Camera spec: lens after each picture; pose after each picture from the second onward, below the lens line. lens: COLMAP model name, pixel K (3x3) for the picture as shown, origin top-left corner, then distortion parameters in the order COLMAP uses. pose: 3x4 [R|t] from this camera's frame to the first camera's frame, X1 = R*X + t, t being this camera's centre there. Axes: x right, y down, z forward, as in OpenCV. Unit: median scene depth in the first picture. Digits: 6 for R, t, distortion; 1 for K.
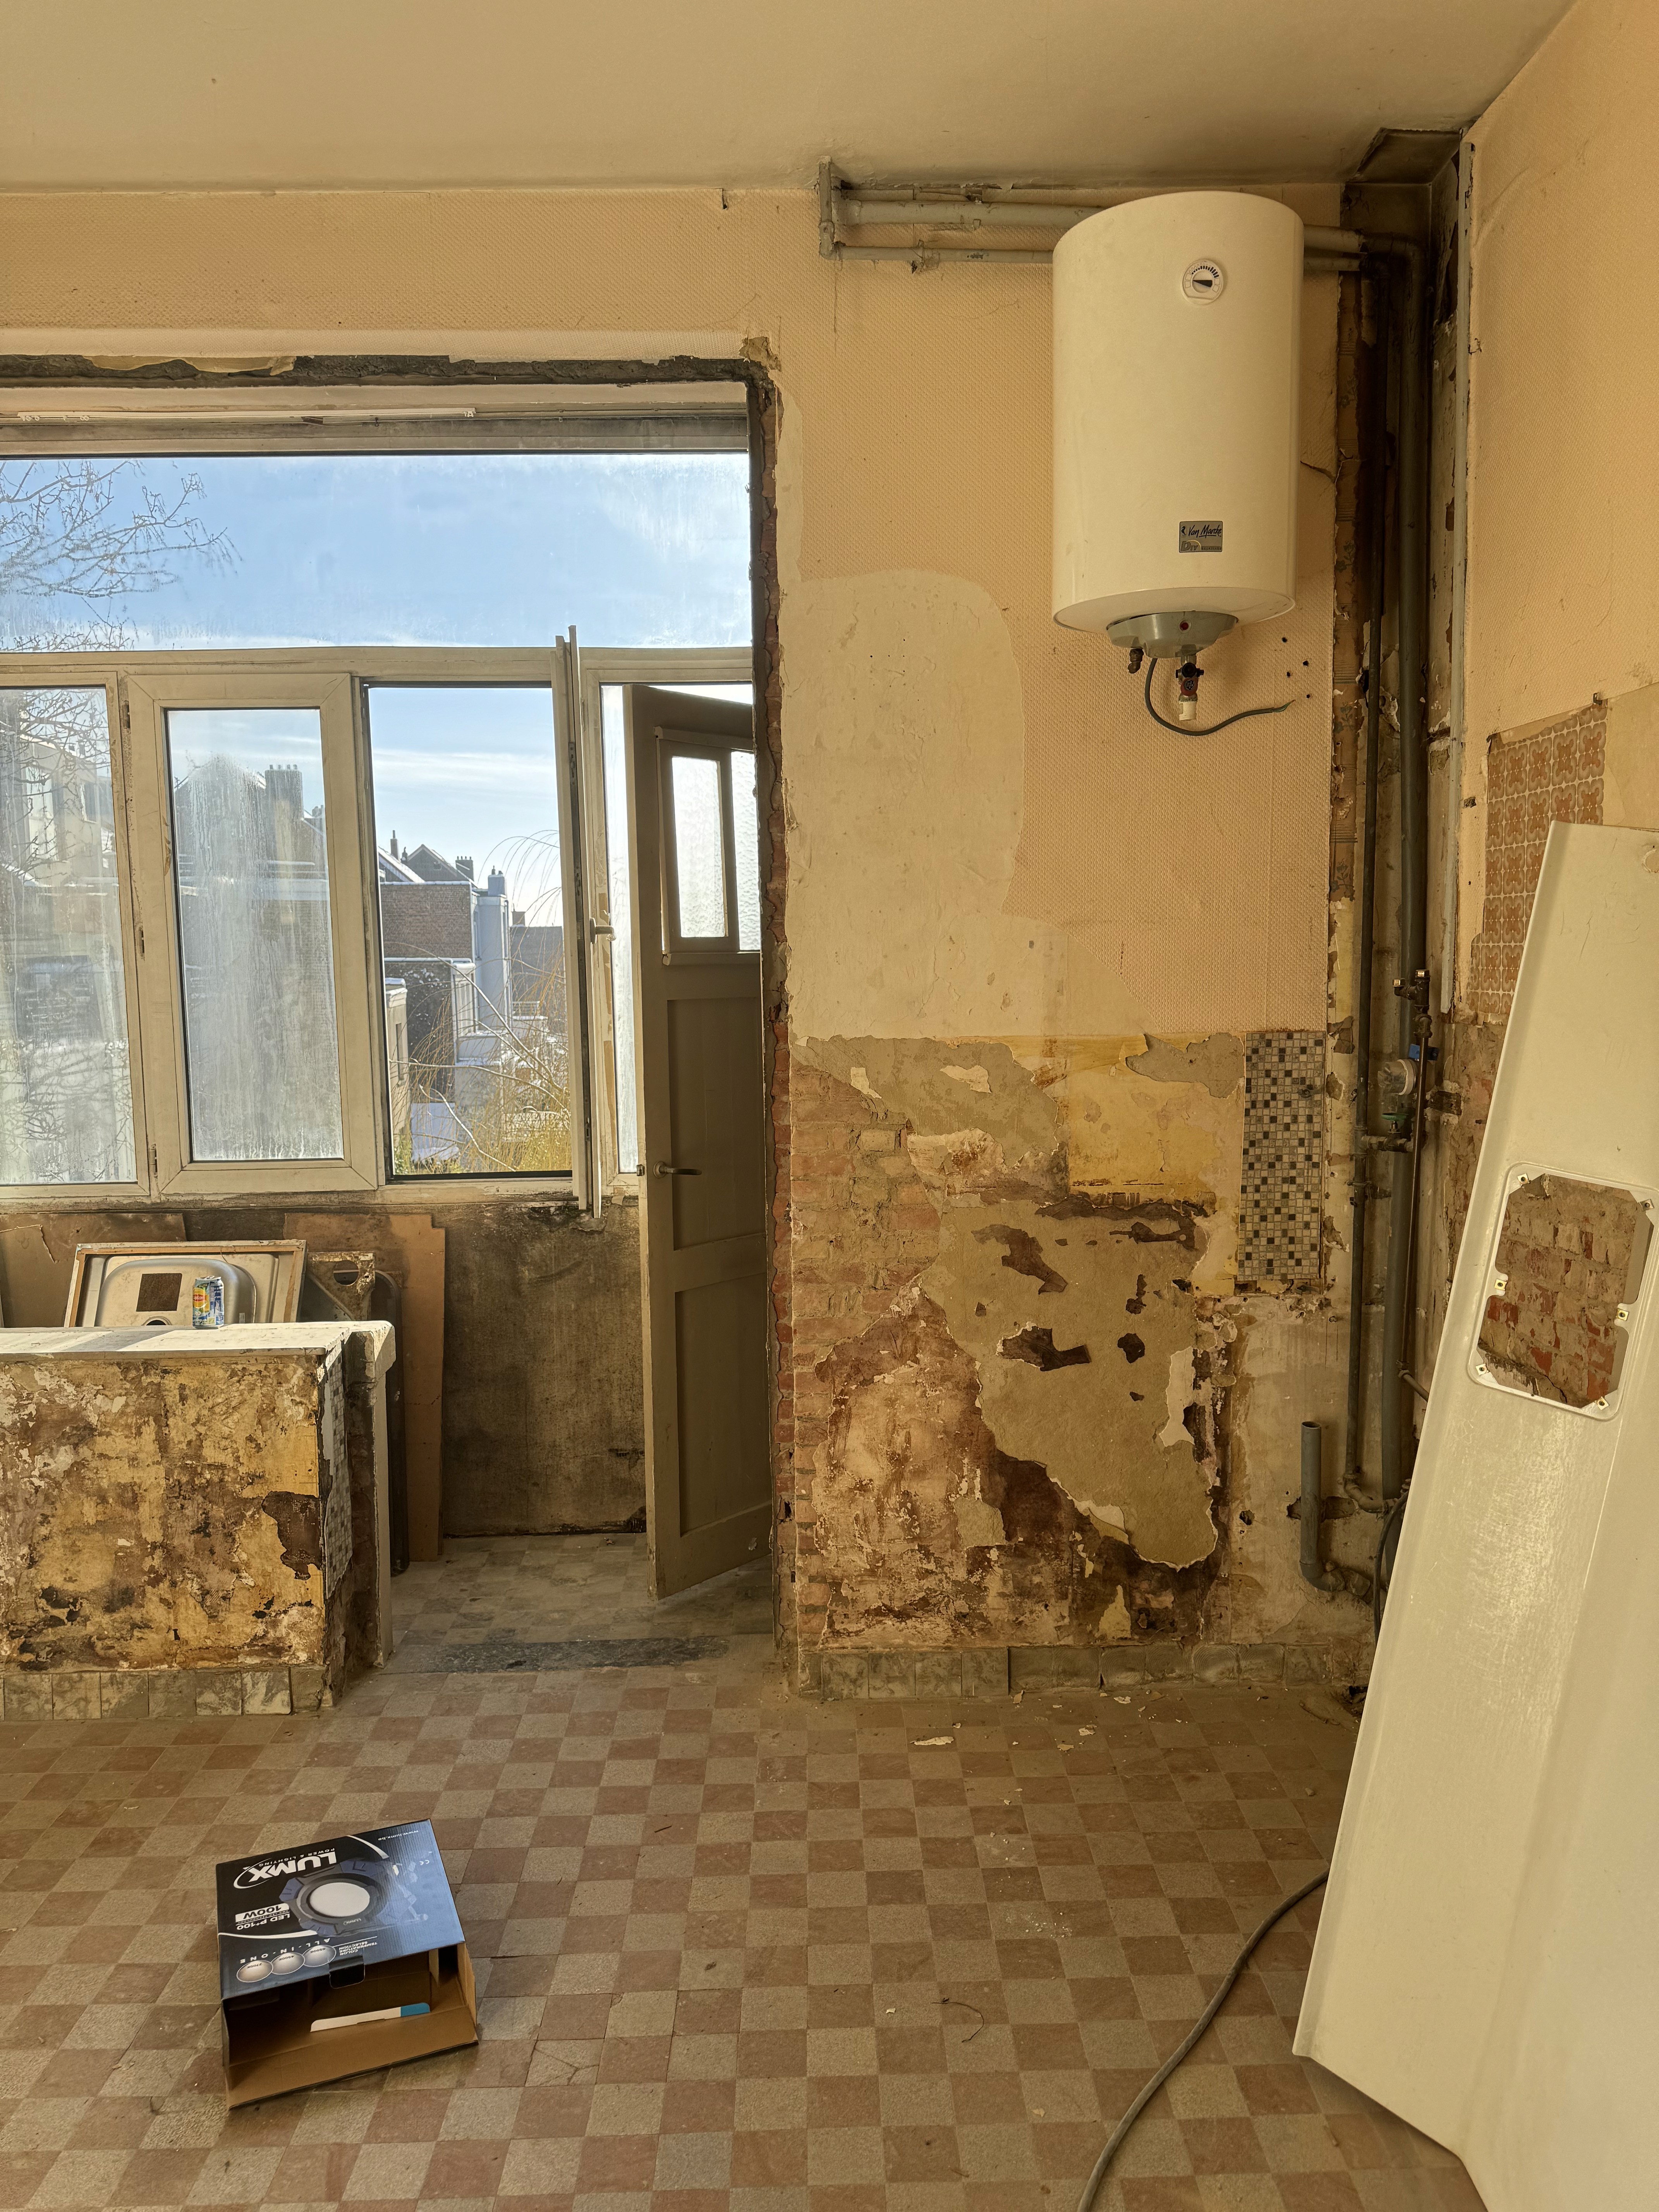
lens RADIAL K [[1517.9, 0, 829.5], [0, 1517.9, 1106.0], [0, 0, 1]] dist [0.188537, -0.397085]
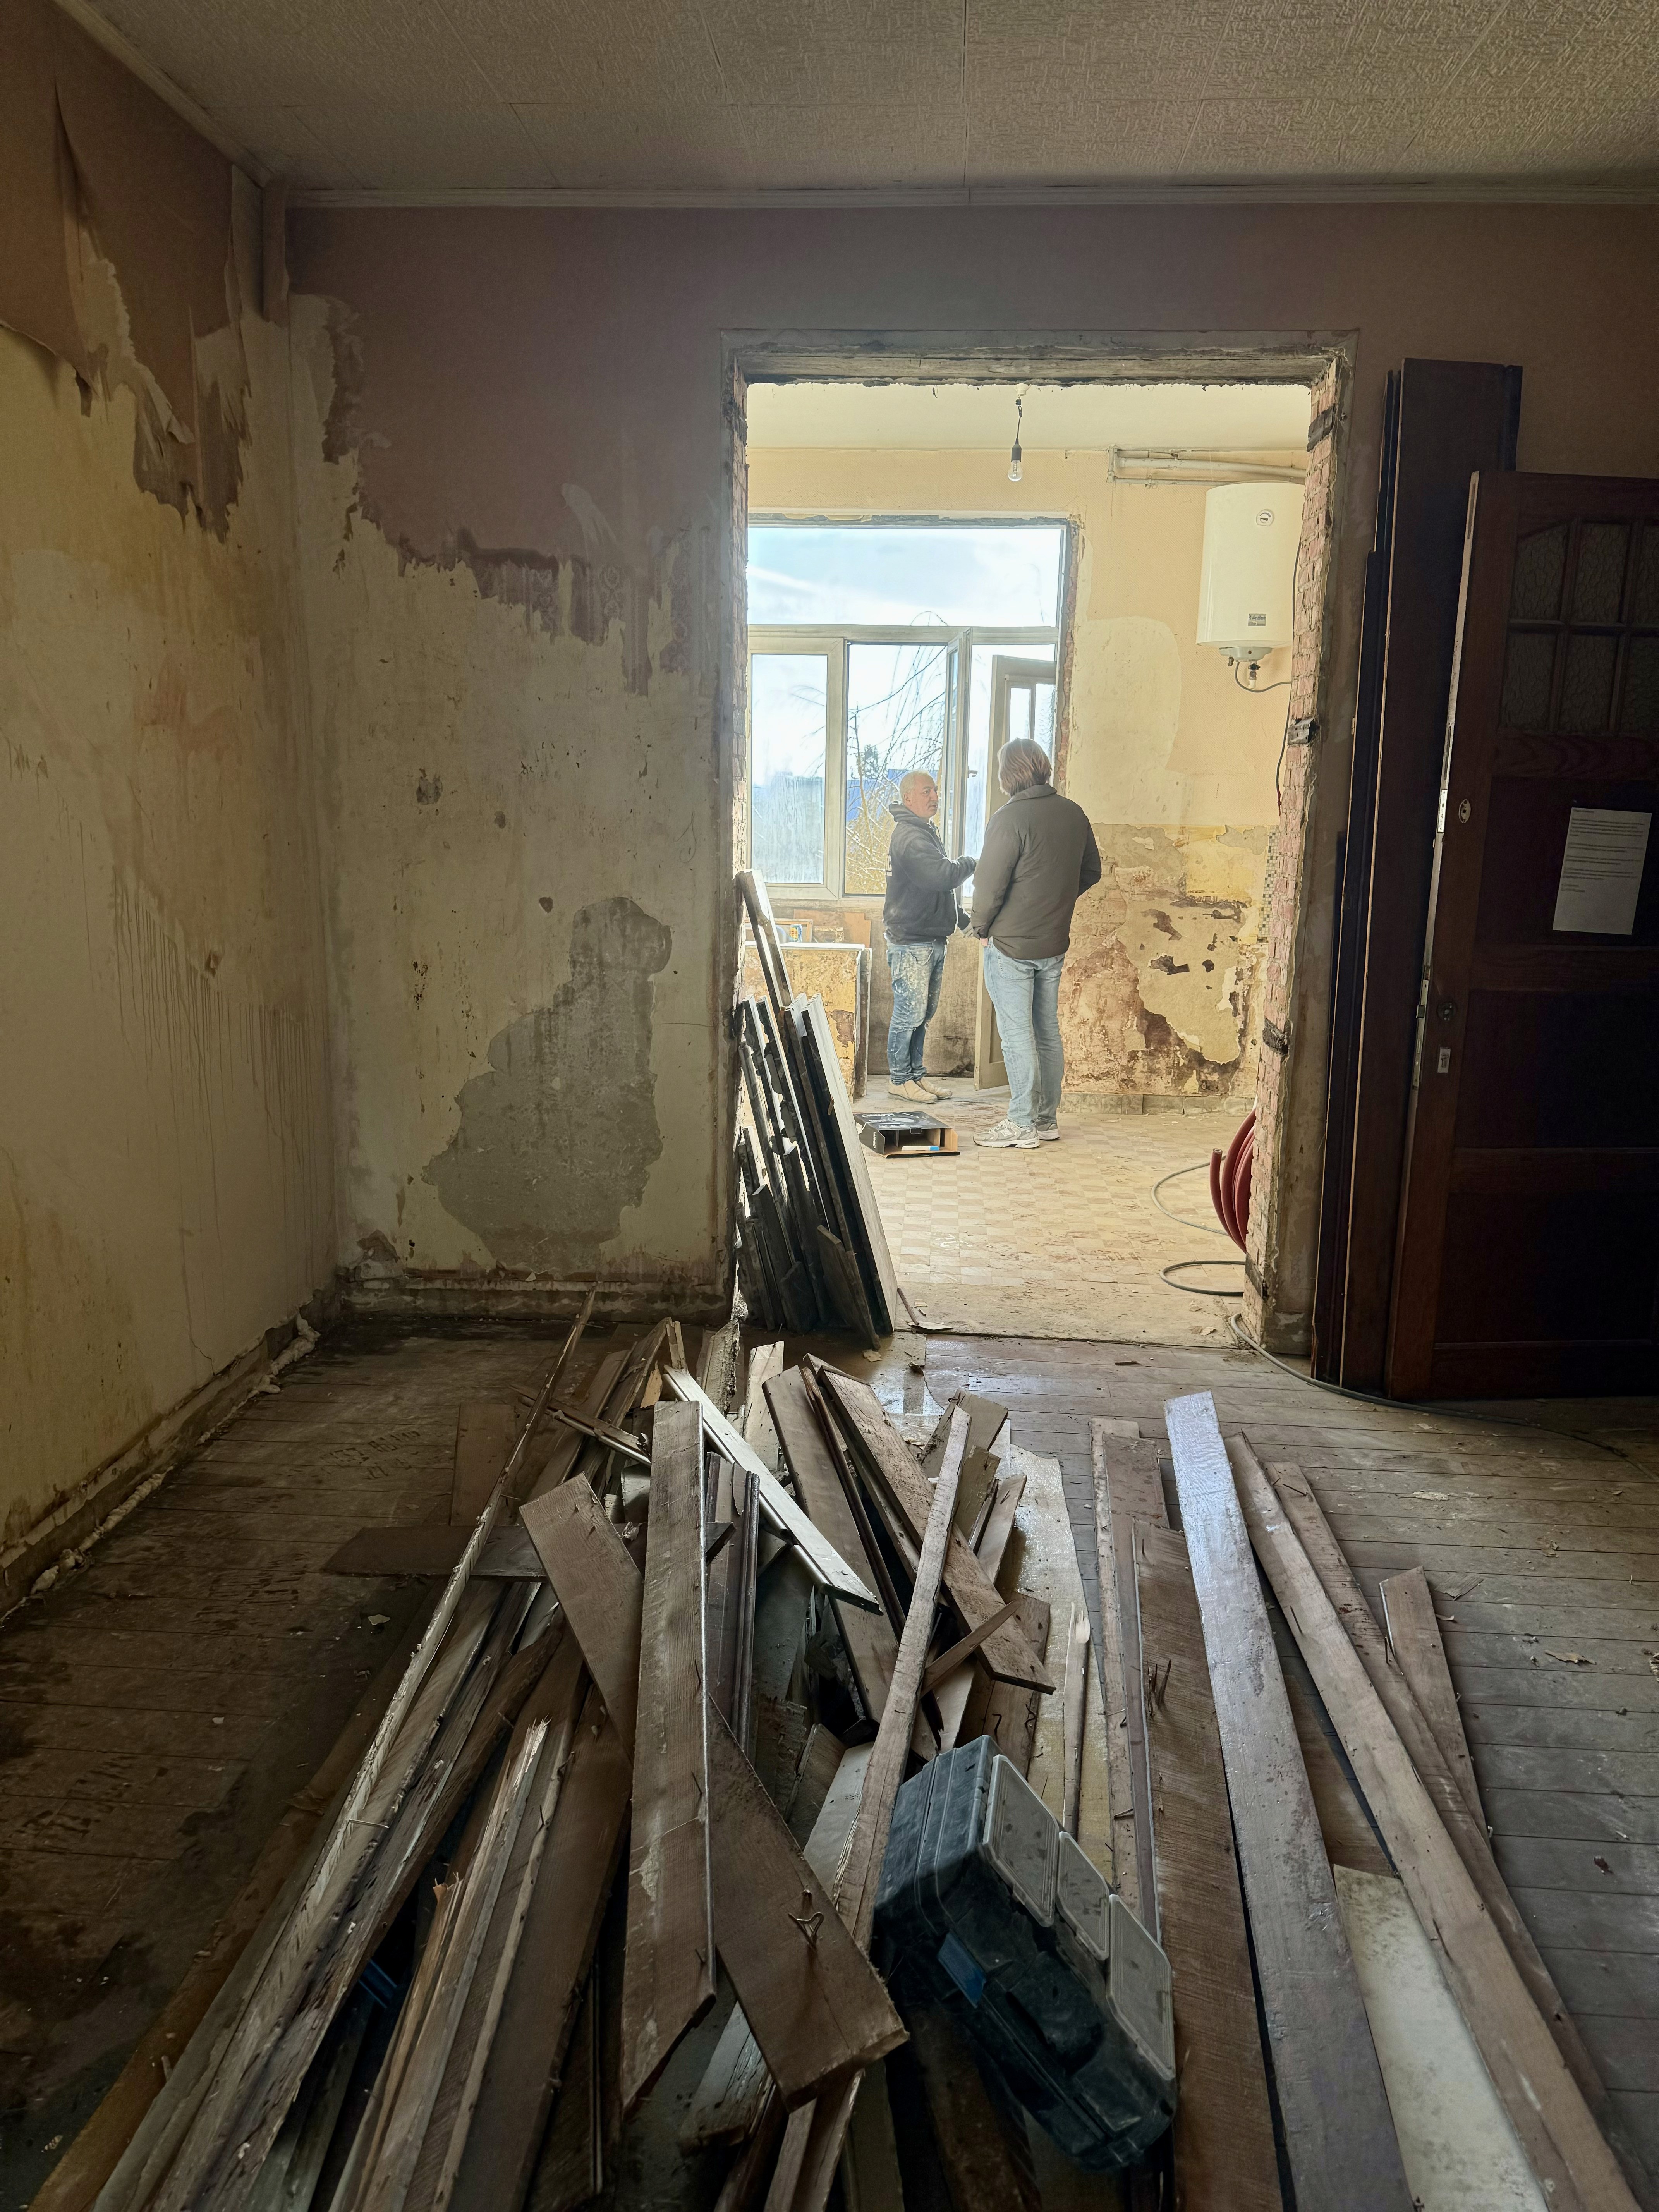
lens RADIAL K [[1517.9, 0, 829.5], [0, 1517.9, 1106.0], [0, 0, 1]] dist [0.188537, -0.397085]
pose [[0.993900, 0.054447, -0.095913, -0.133416], [-0.043579, 0.992756, 0.111965, 0.133565], [0.101314, -0.107103, 0.989073, -1.340648]]
